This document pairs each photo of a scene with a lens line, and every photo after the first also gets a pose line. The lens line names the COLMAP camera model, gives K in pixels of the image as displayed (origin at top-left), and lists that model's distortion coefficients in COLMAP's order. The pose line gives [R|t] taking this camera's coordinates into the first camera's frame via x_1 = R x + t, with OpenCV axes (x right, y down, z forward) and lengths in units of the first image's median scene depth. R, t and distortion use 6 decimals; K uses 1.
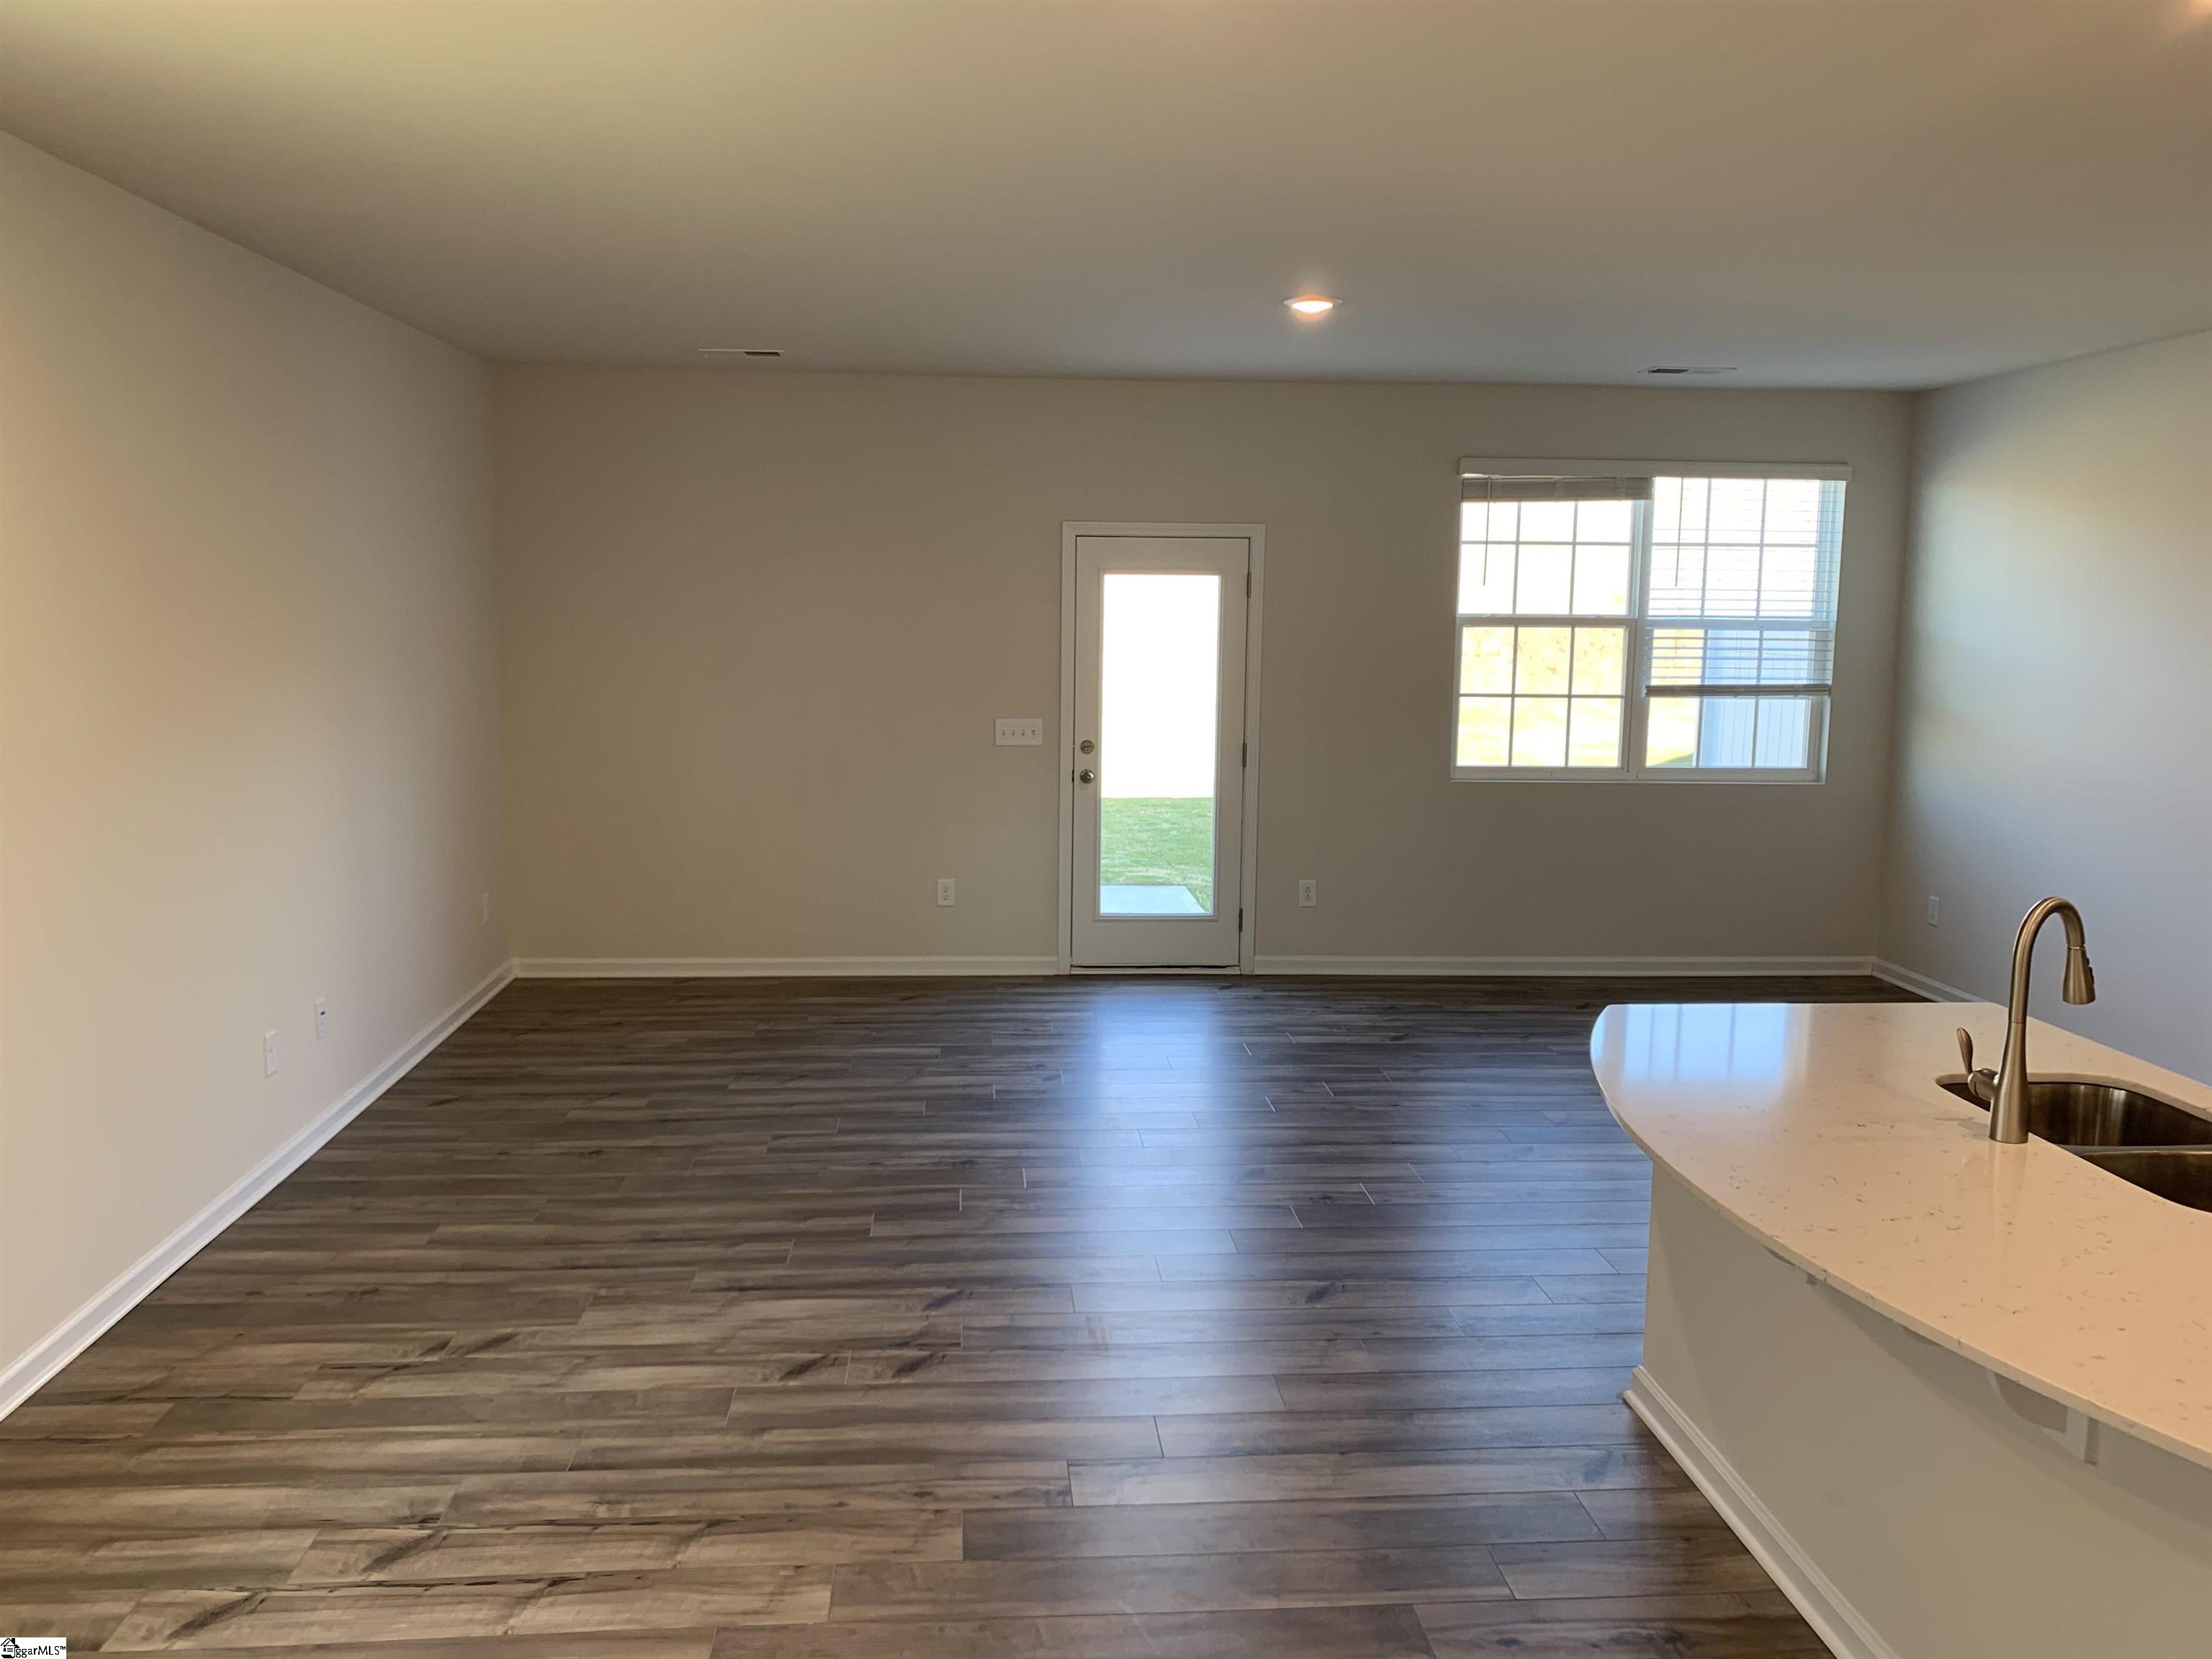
lens RADIAL K [[1701.6, 0, 1102.0], [0, 1701.6, 820.6], [0, 0, 1]] dist [0.008294, 0.005040]
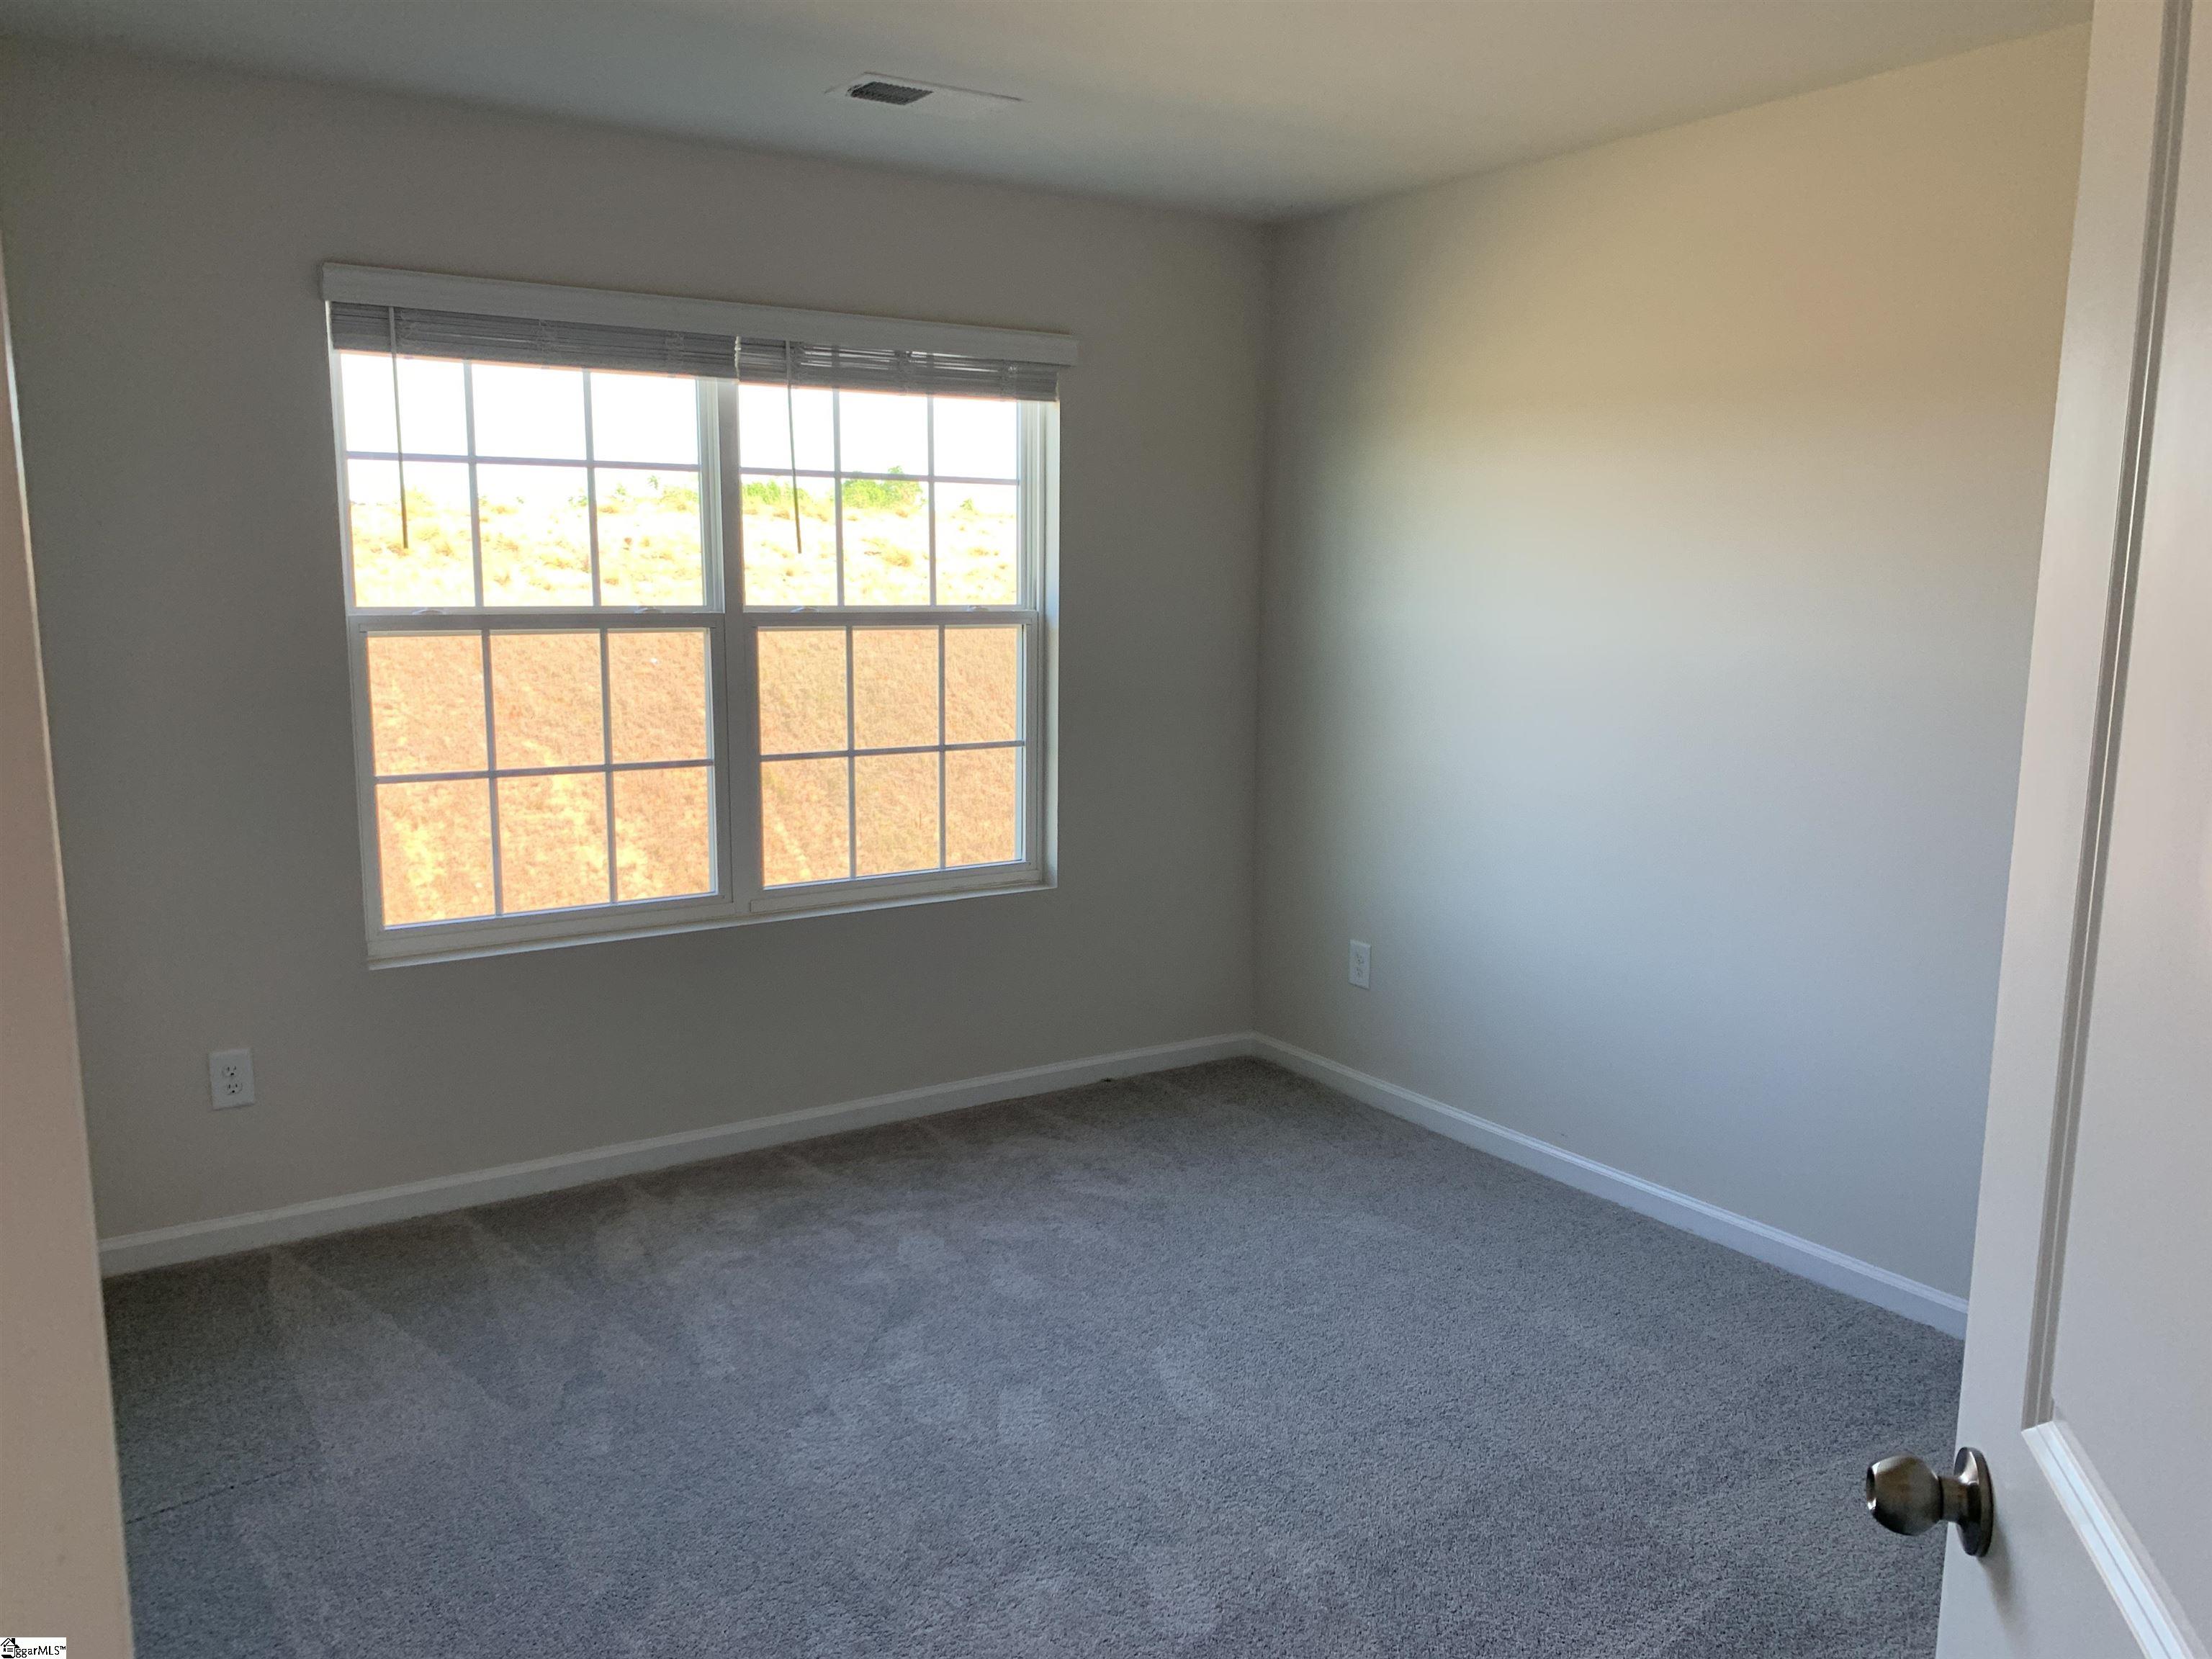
lens RADIAL K [[1701.6, 0, 1102.0], [0, 1701.6, 820.6], [0, 0, 1]] dist [0.008294, 0.005040]
pose [[0.850440, -0.080238, 0.519917, 0.136052], [0.081426, 0.996467, 0.020594, -0.056212], [-0.519733, 0.024820, 0.853968, 0.497267]]
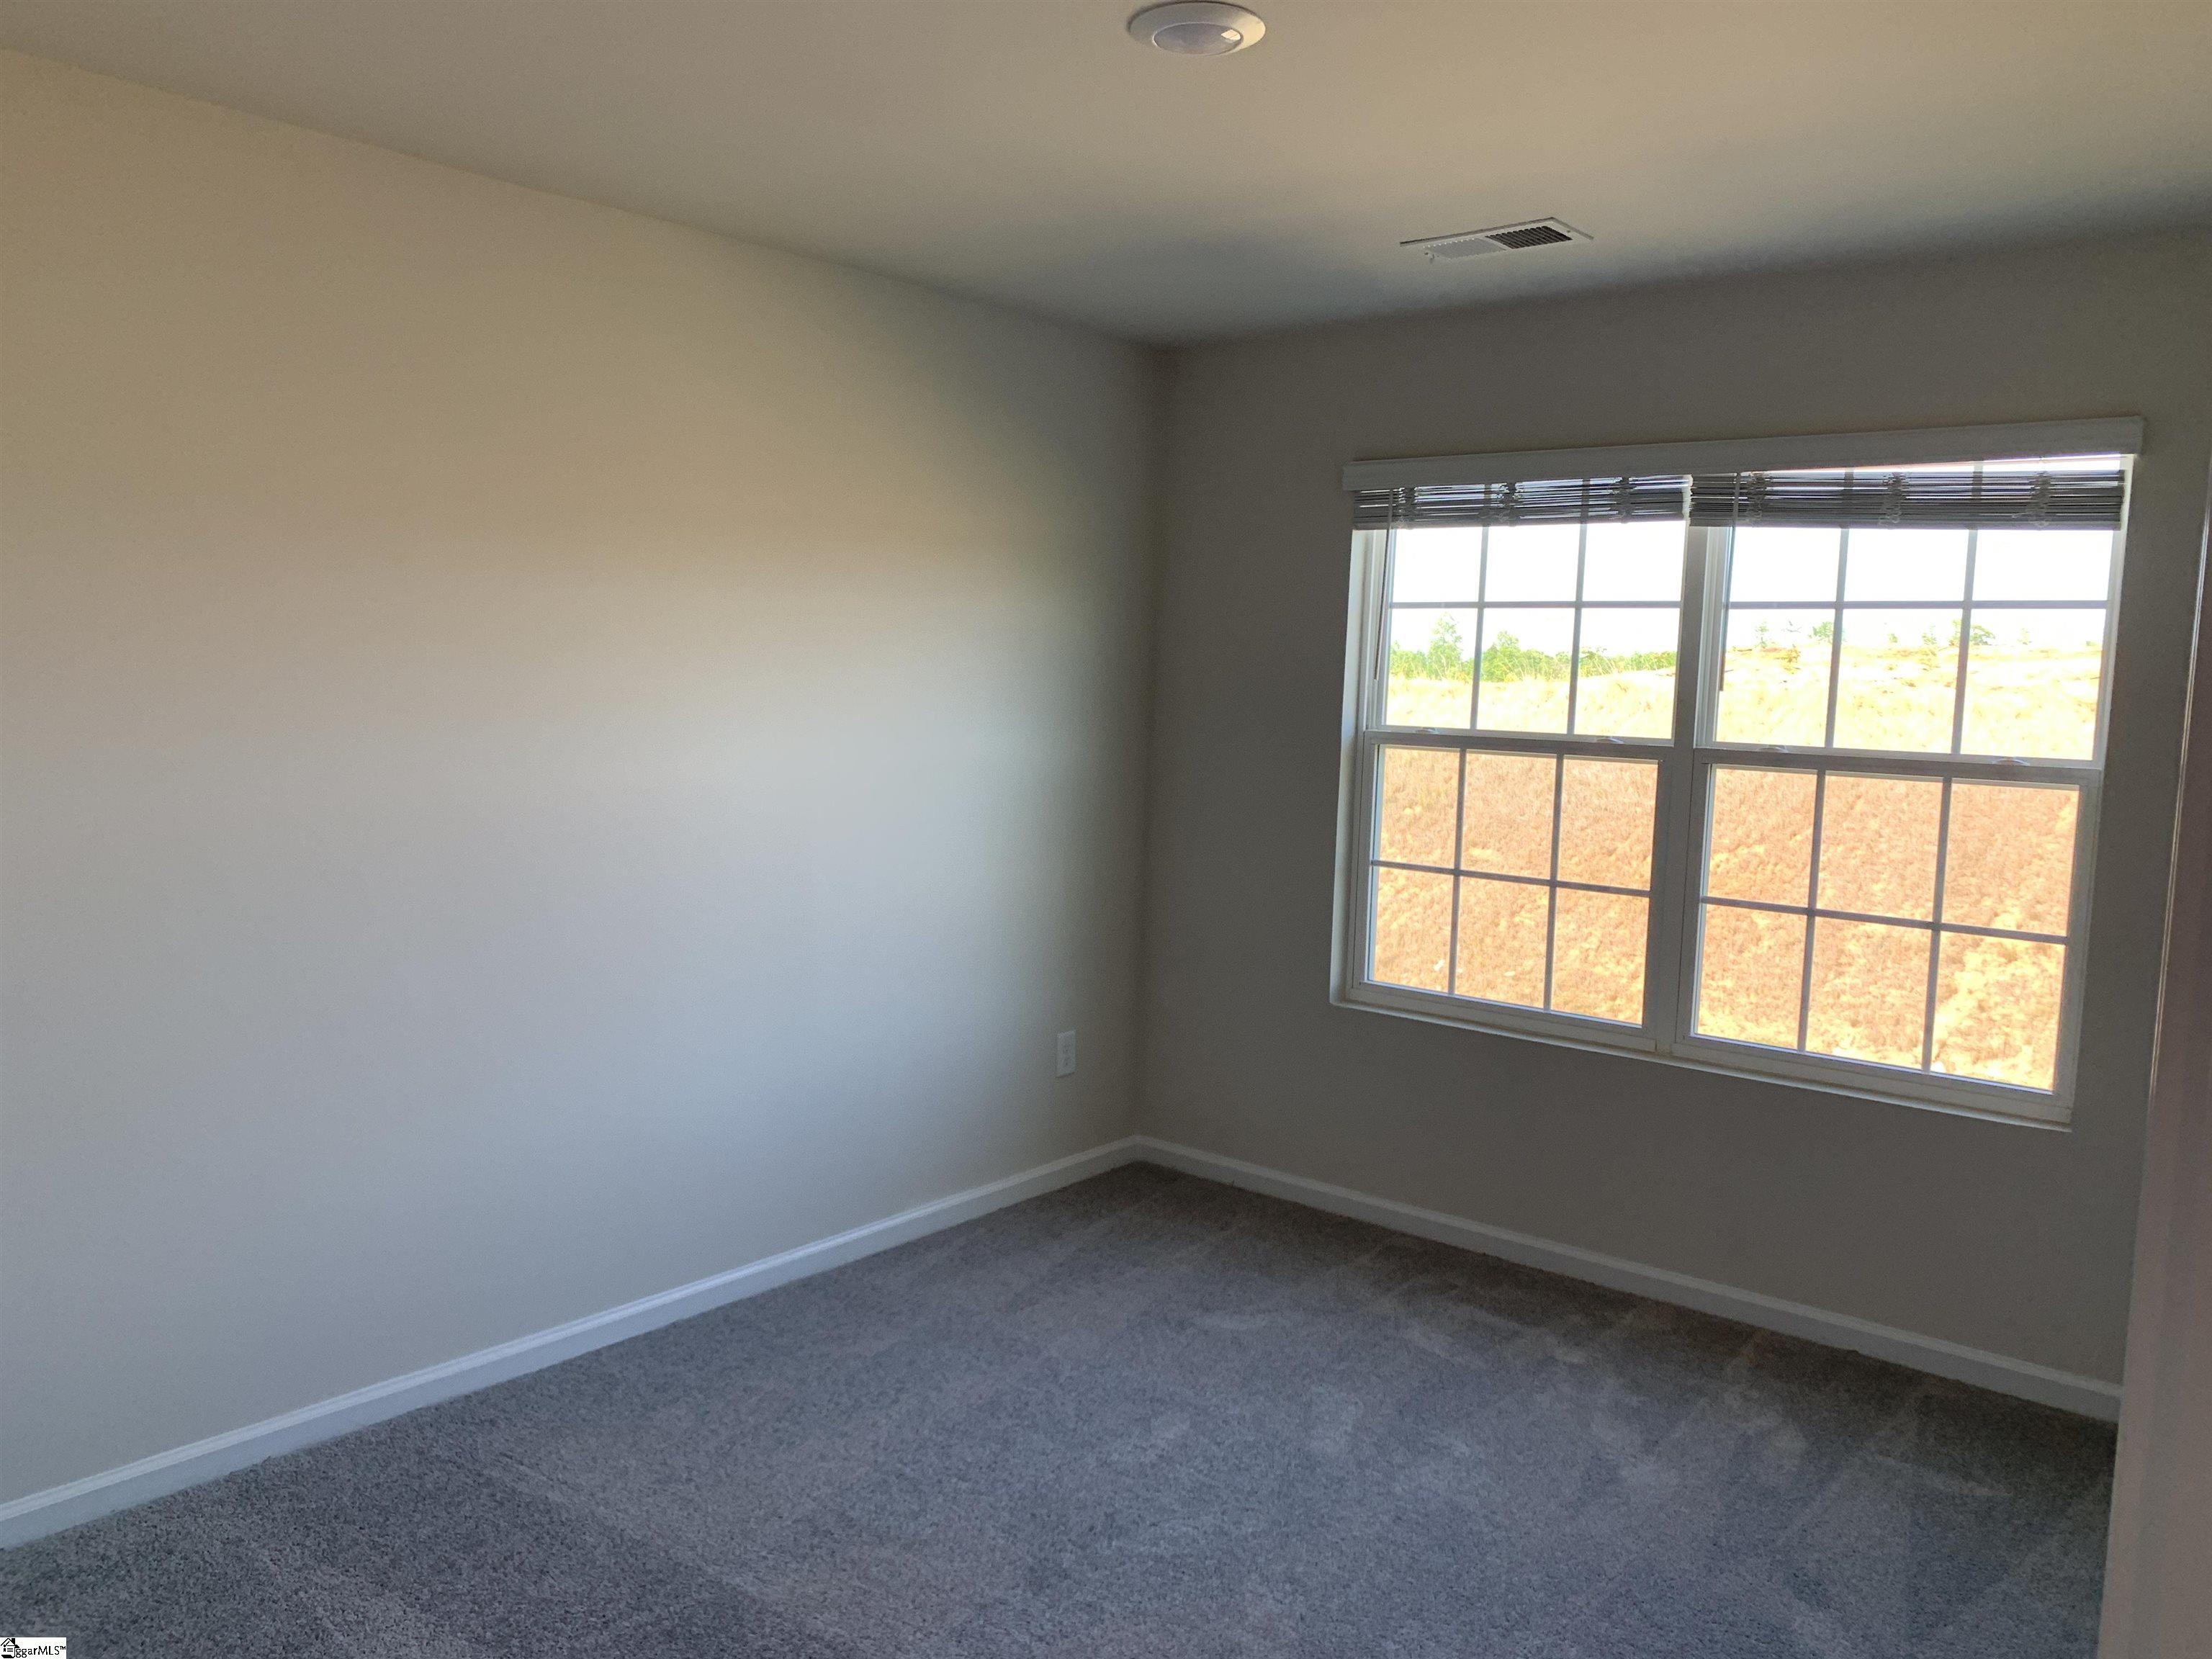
lens RADIAL K [[1701.6, 0, 1102.0], [0, 1701.6, 820.6], [0, 0, 1]] dist [0.008294, 0.005040]
pose [[0.728959, 0.073205, -0.680632, 0.543235], [-0.133287, 0.990415, -0.036228, -0.054181], [0.671456, 0.117128, 0.731729, 0.508150]]
